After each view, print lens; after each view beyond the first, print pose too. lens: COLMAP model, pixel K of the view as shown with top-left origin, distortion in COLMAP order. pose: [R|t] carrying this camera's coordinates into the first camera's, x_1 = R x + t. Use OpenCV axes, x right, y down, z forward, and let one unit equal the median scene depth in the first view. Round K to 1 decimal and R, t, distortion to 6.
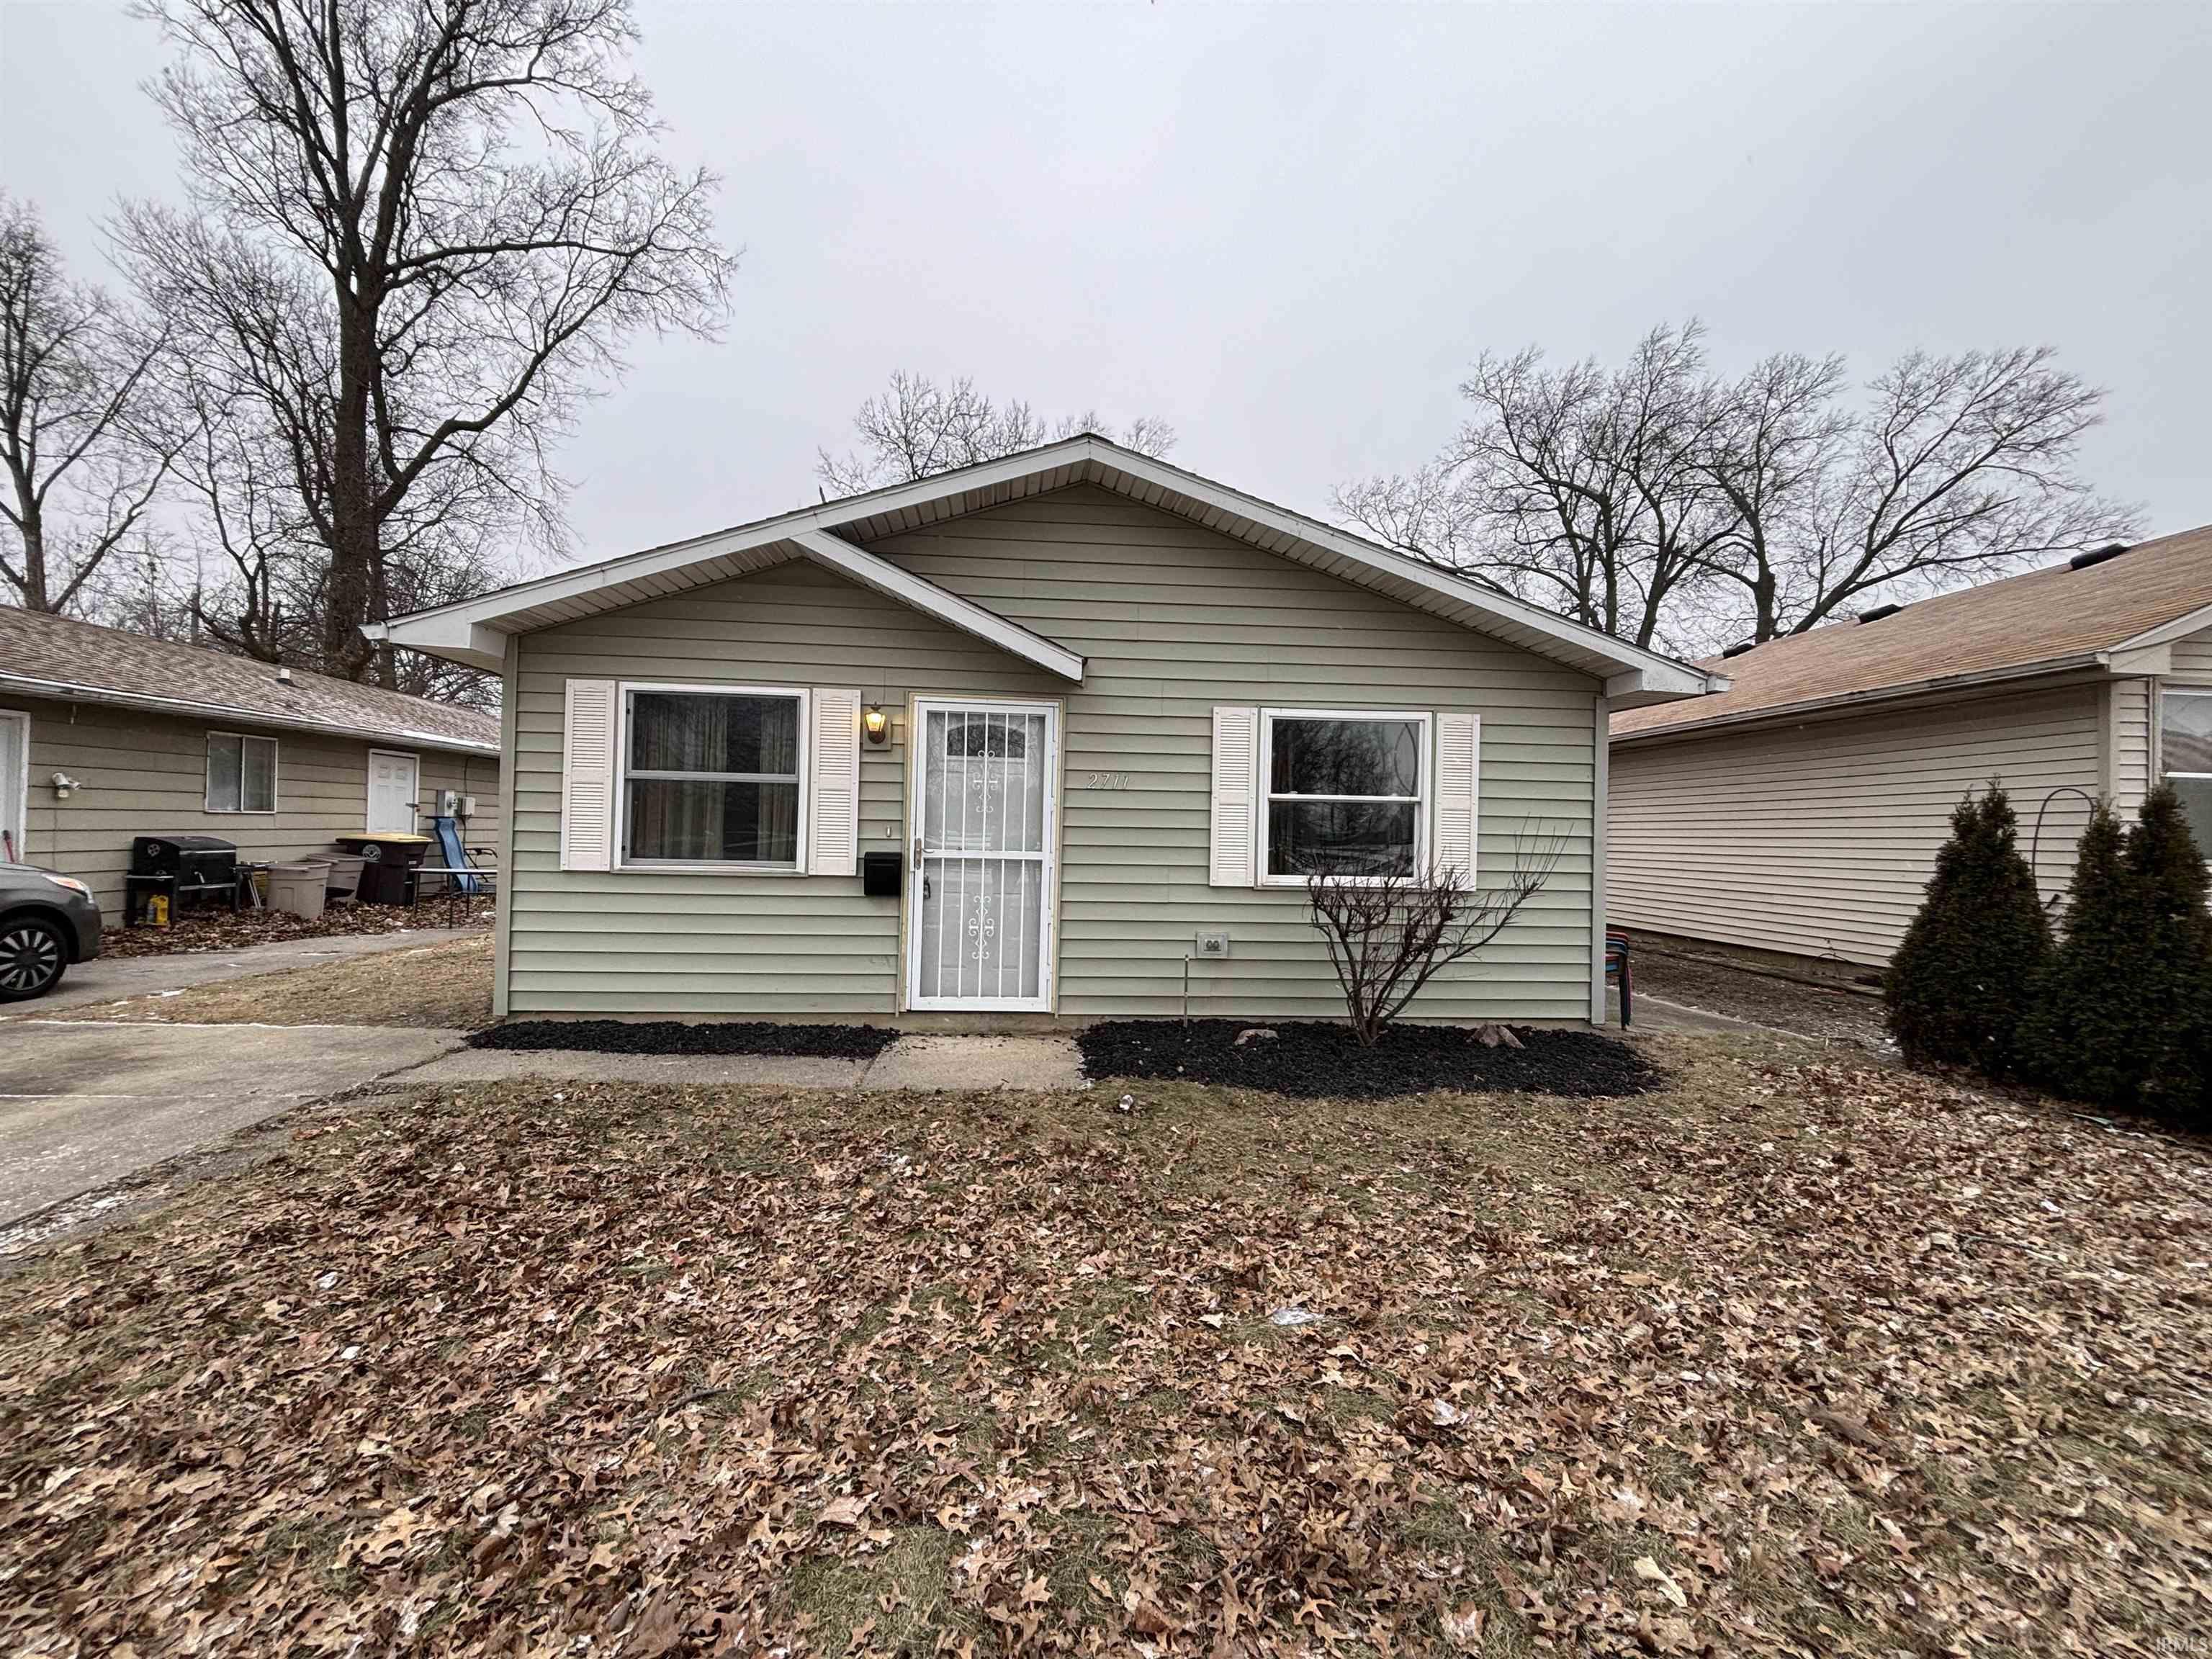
lens RADIAL K [[885.9, 0, 1110.9], [0, 885.9, 816.1], [0, 0, 1]] dist [-0.002200, -0.000376]
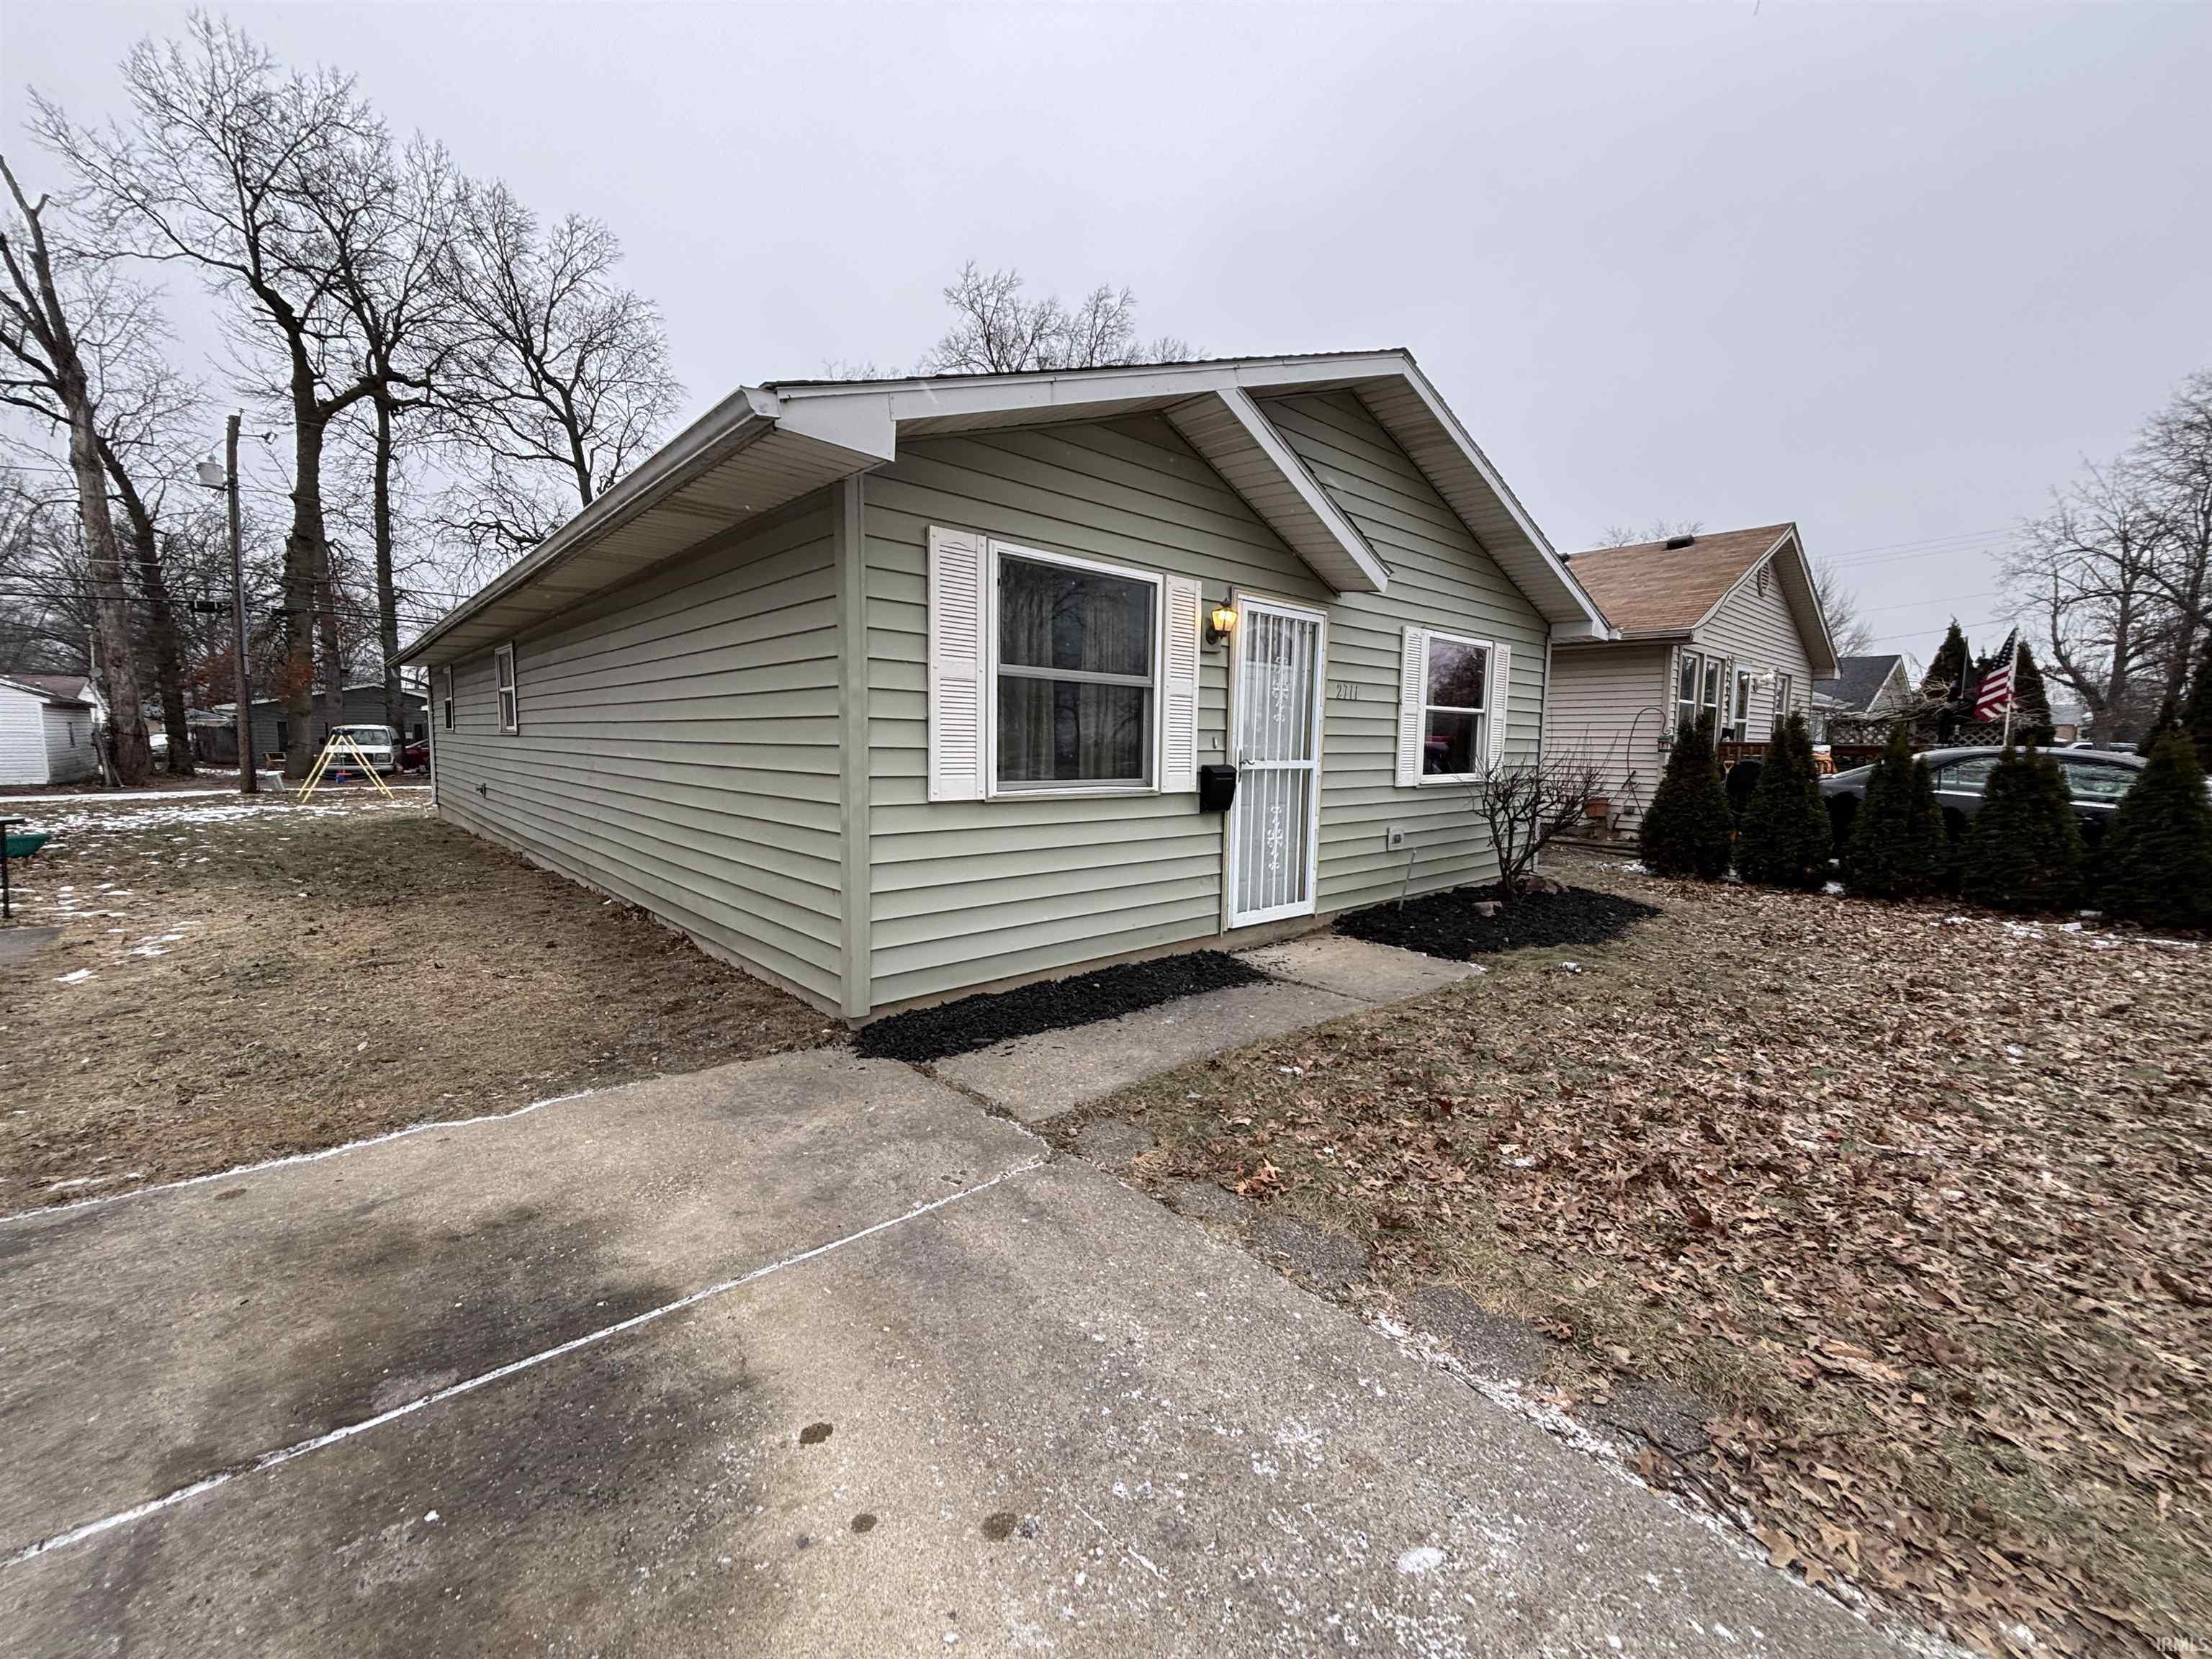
lens RADIAL K [[885.9, 0, 1107.7], [0, 885.9, 844.7], [0, 0, 1]] dist [-0.002200, -0.000376]
pose [[0.797835, -0.082760, 0.597169, -0.898706], [0.003653, 0.991179, 0.132483, 0.000398], [-0.602865, -0.103518, 0.791099, 0.330051]]
